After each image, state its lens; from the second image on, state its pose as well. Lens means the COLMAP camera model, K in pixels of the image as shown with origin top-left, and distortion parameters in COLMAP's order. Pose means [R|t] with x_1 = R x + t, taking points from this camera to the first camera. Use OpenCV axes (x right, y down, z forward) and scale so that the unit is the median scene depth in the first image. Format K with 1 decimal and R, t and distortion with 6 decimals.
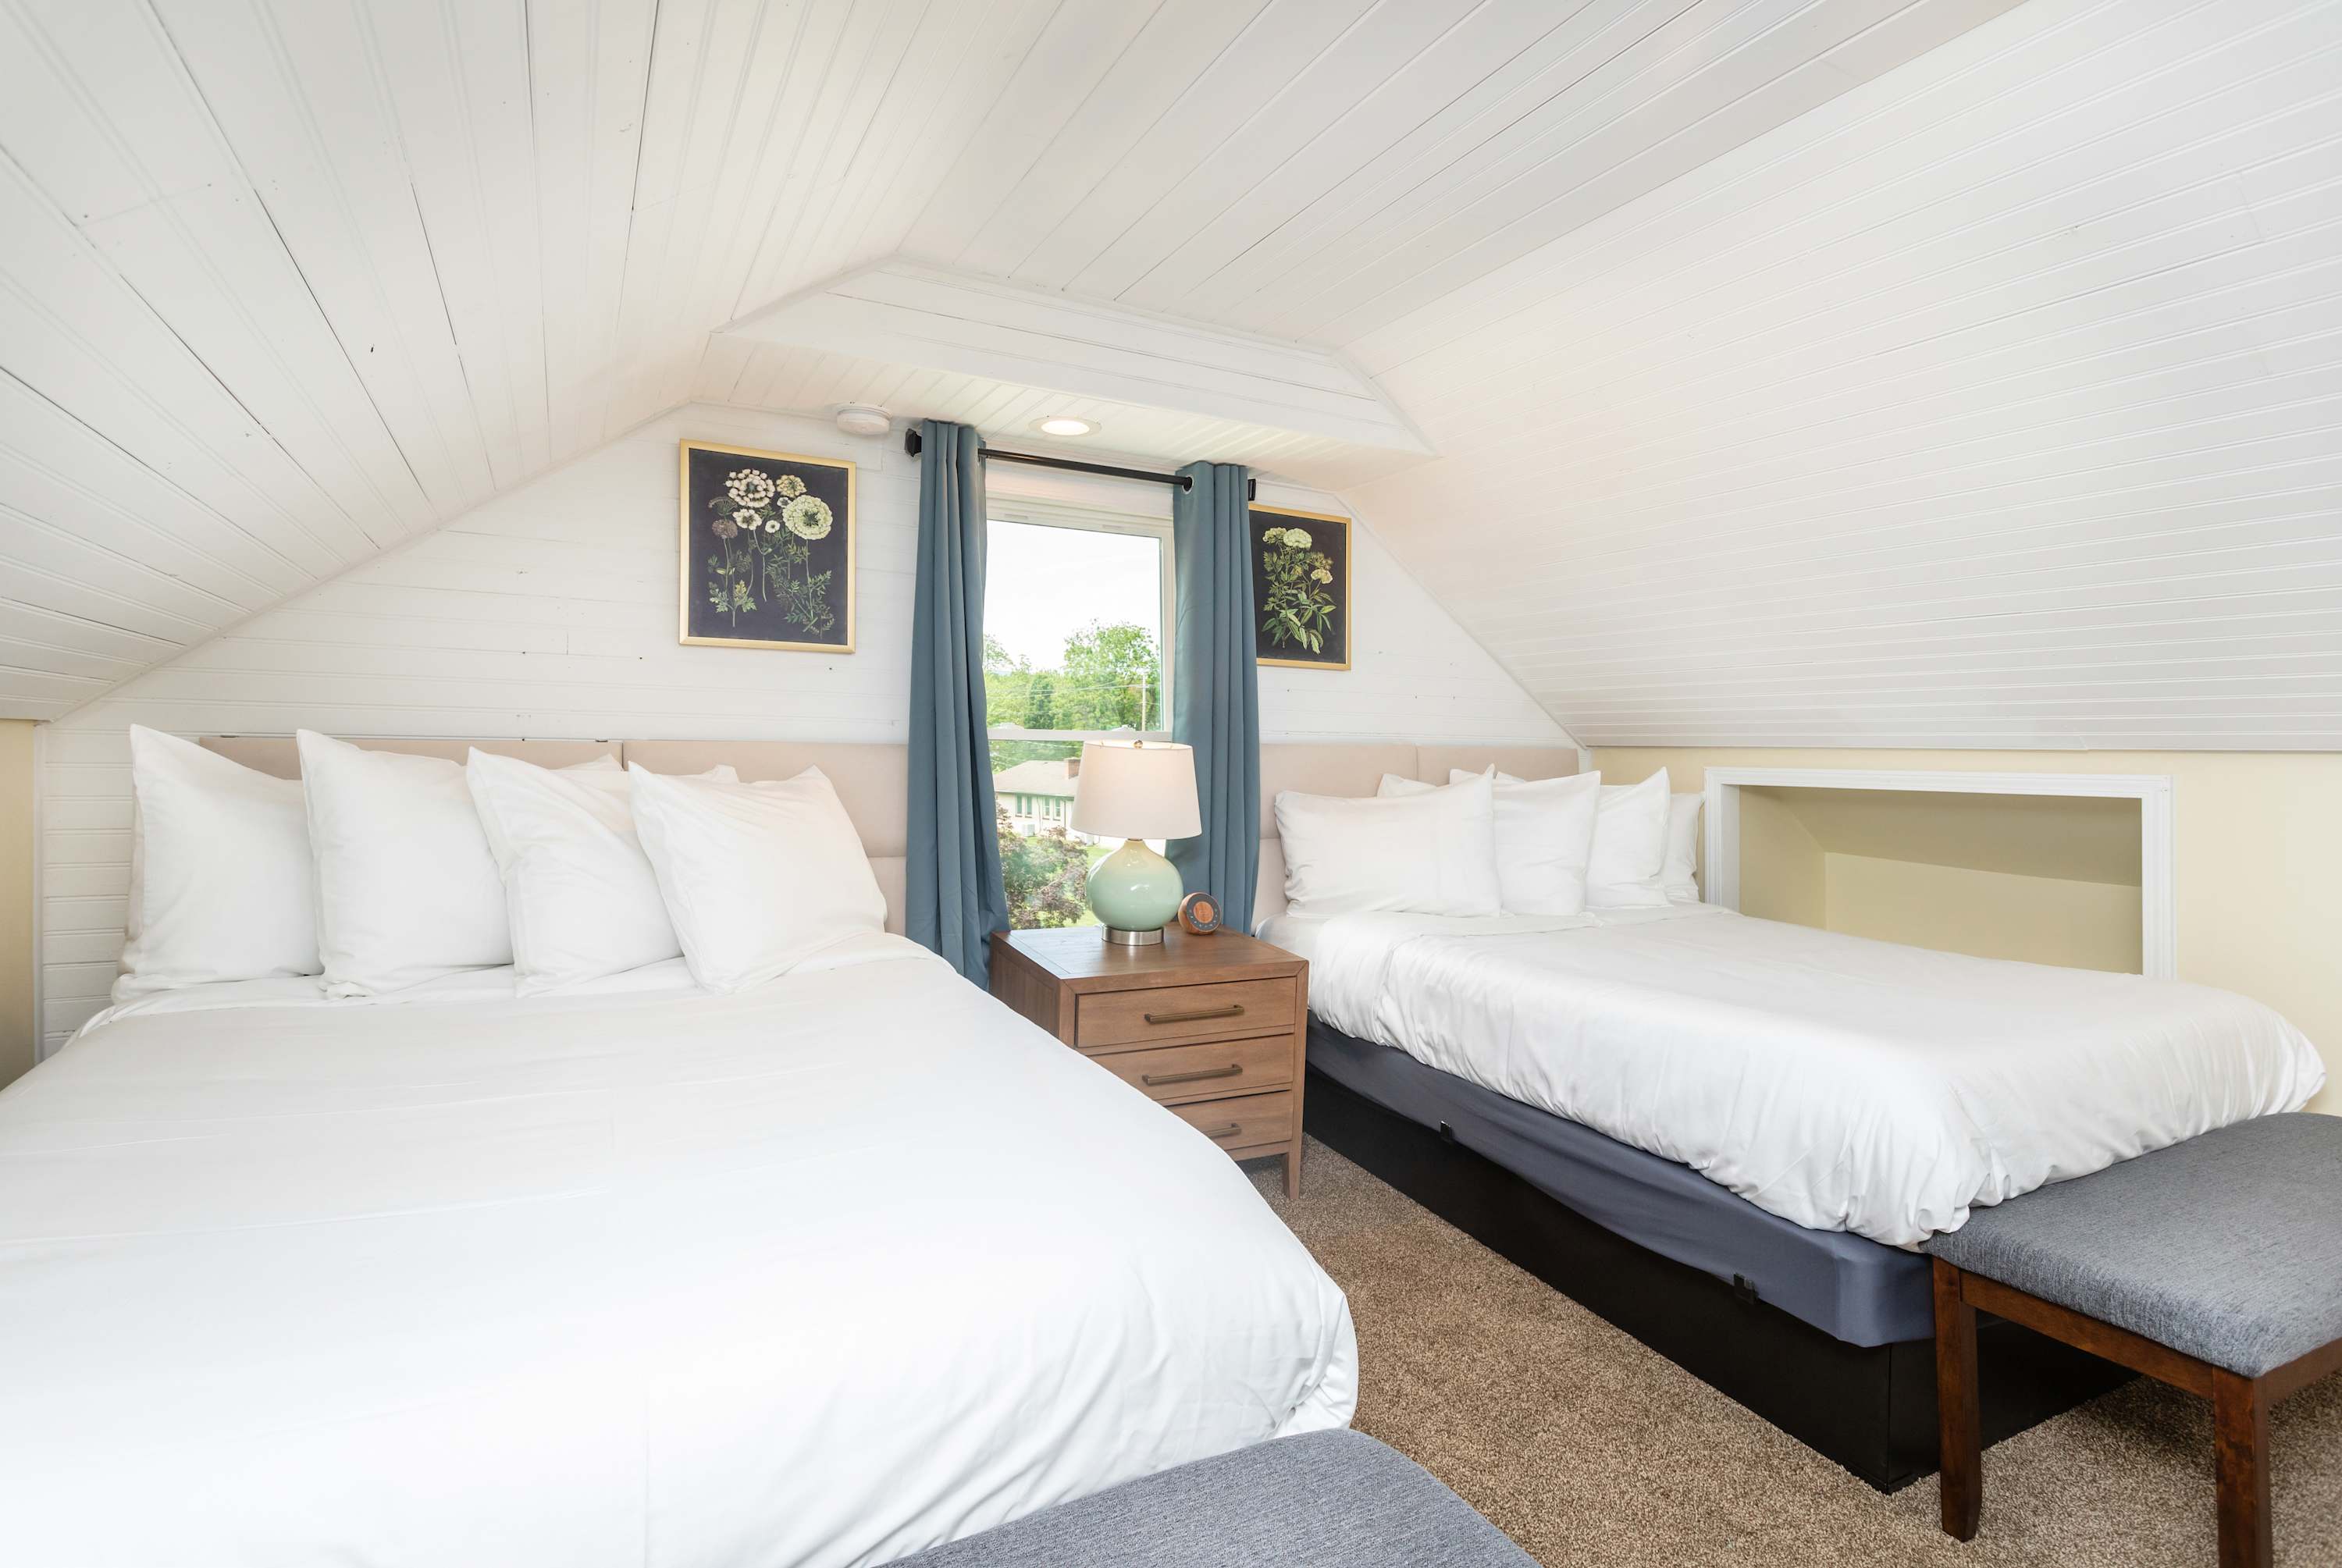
lens RADIAL K [[1203.9, 0, 1106.8], [0, 1203.9, 677.5], [0, 0, 1]] dist [0.018783, 0.000111]
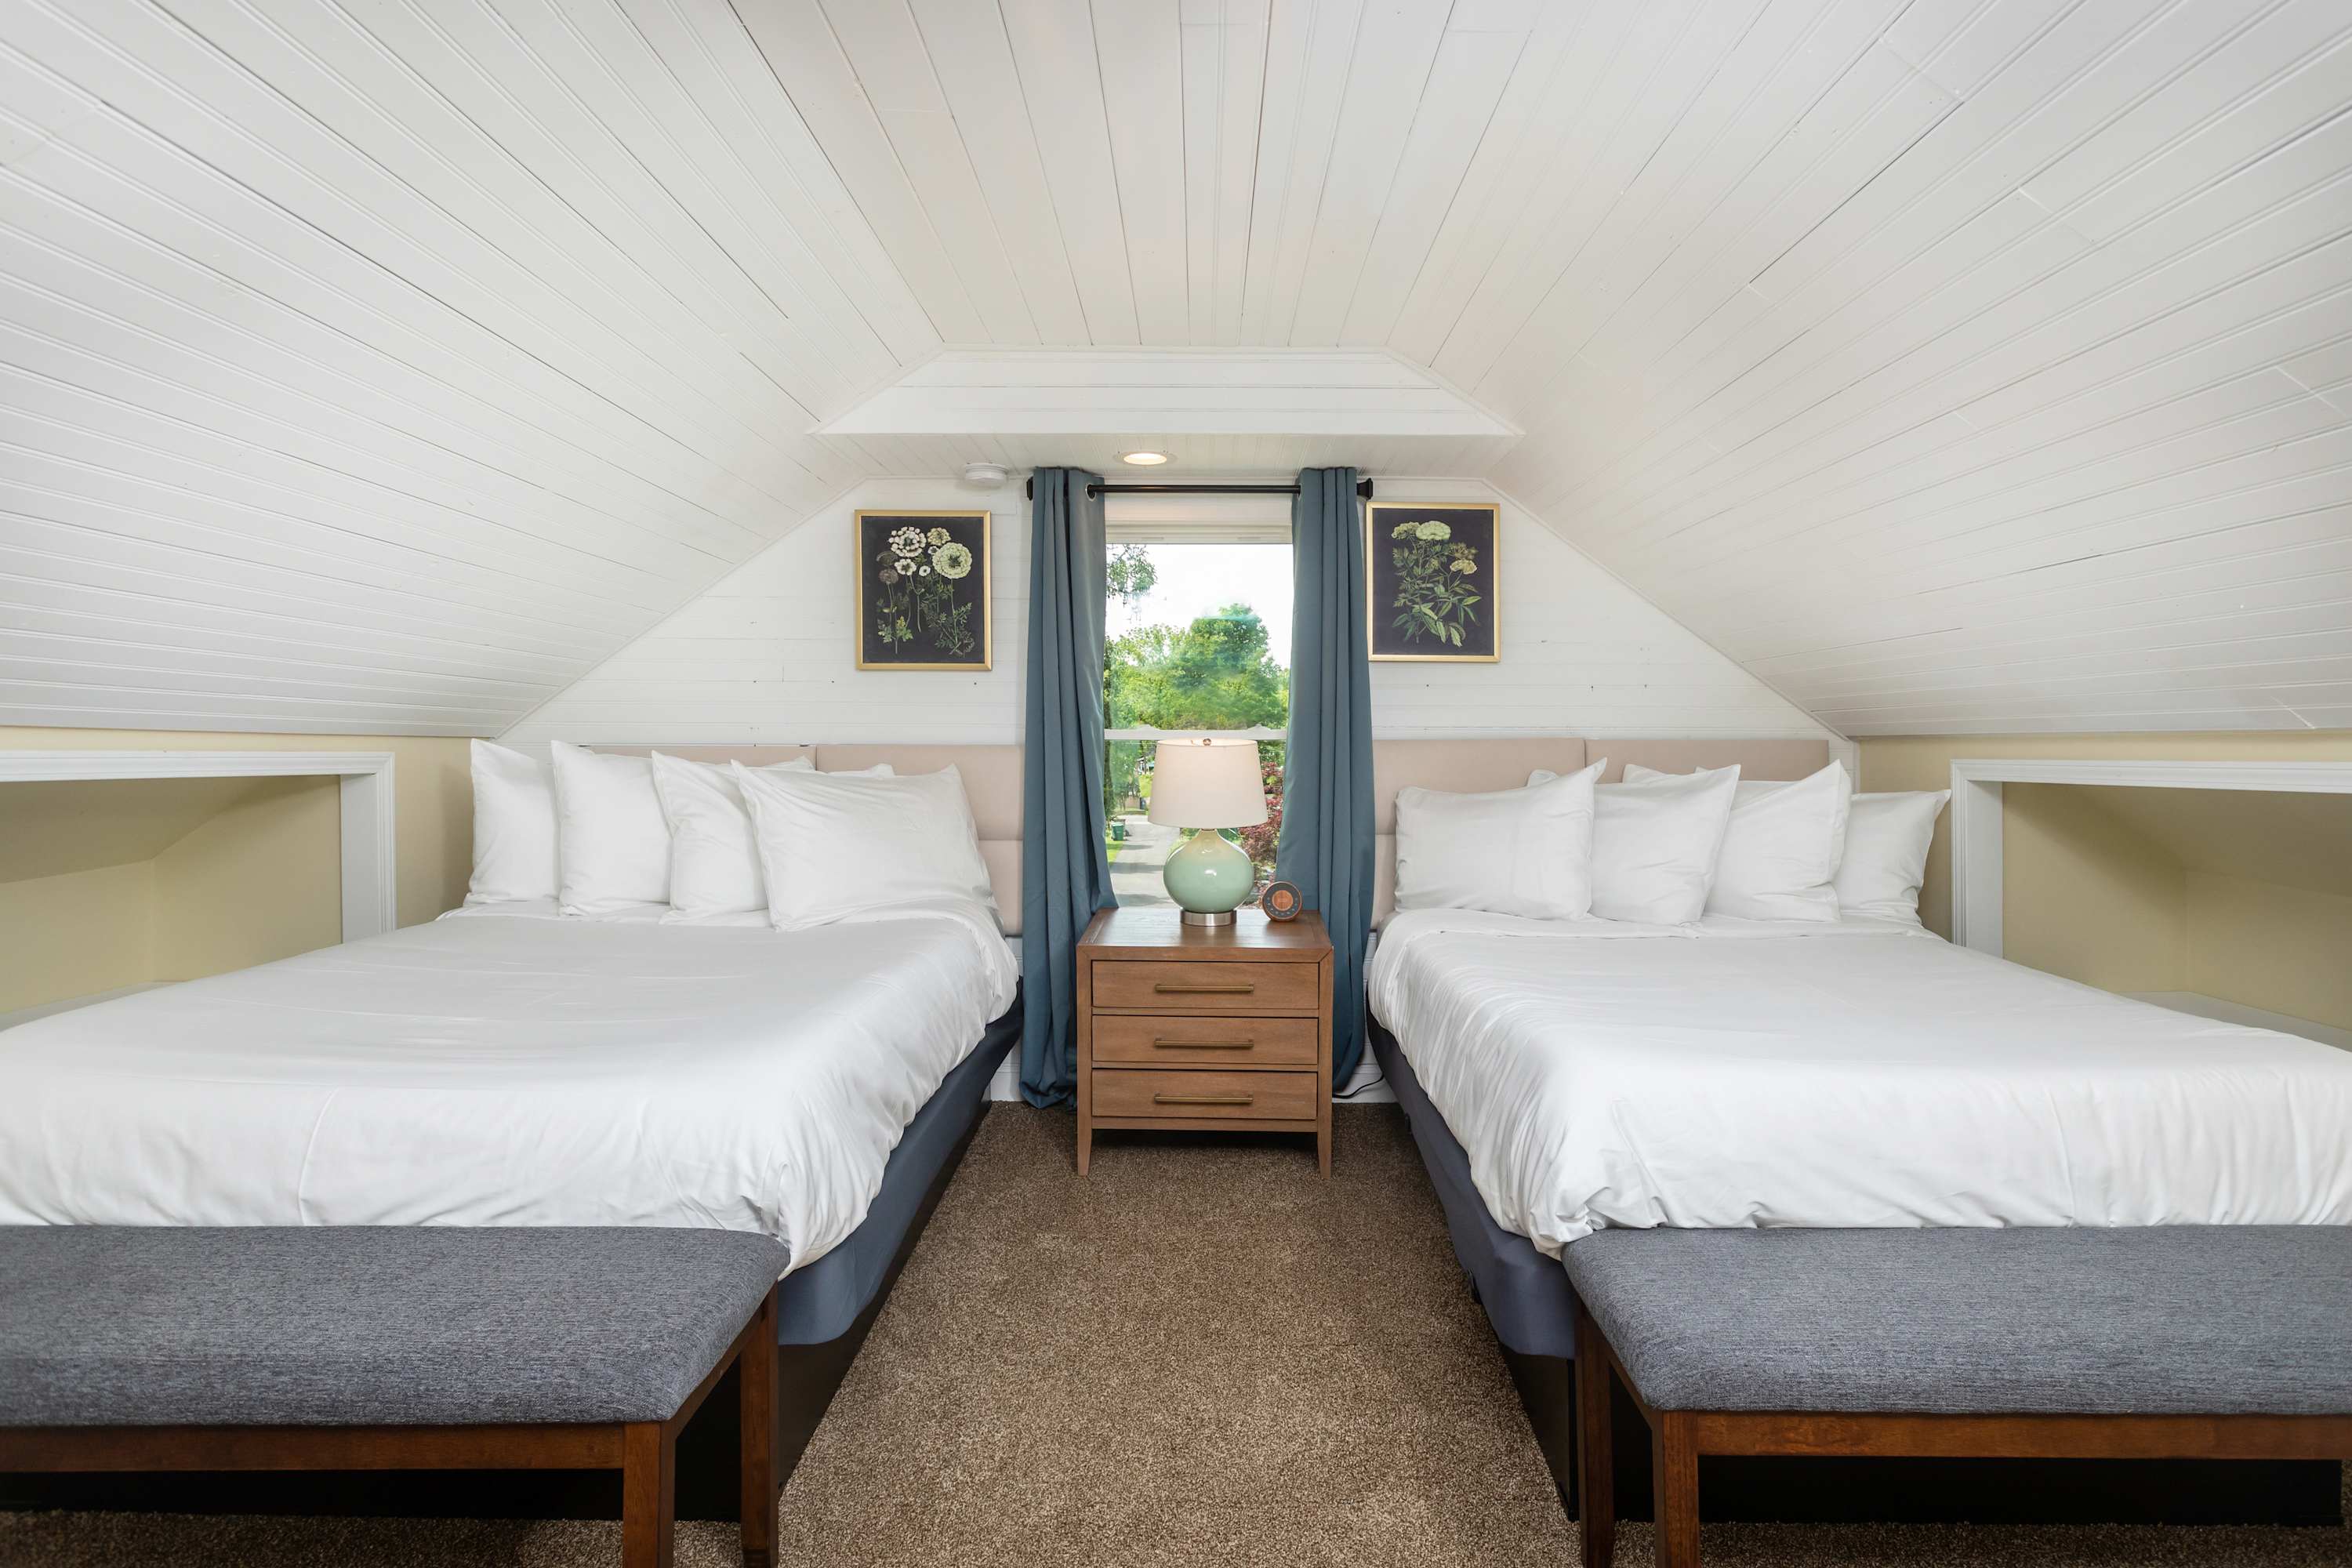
lens RADIAL K [[1248.7, 0, 1168.1], [0, 1248.7, 688.8], [0, 0, 1]] dist [0.009332, -0.000509]
pose [[0.872033, -0.034326, -0.488241, 0.549300], [0.040204, 0.999190, 0.001558, 0.003872], [0.487792, -0.020988, 0.872707, -0.001170]]
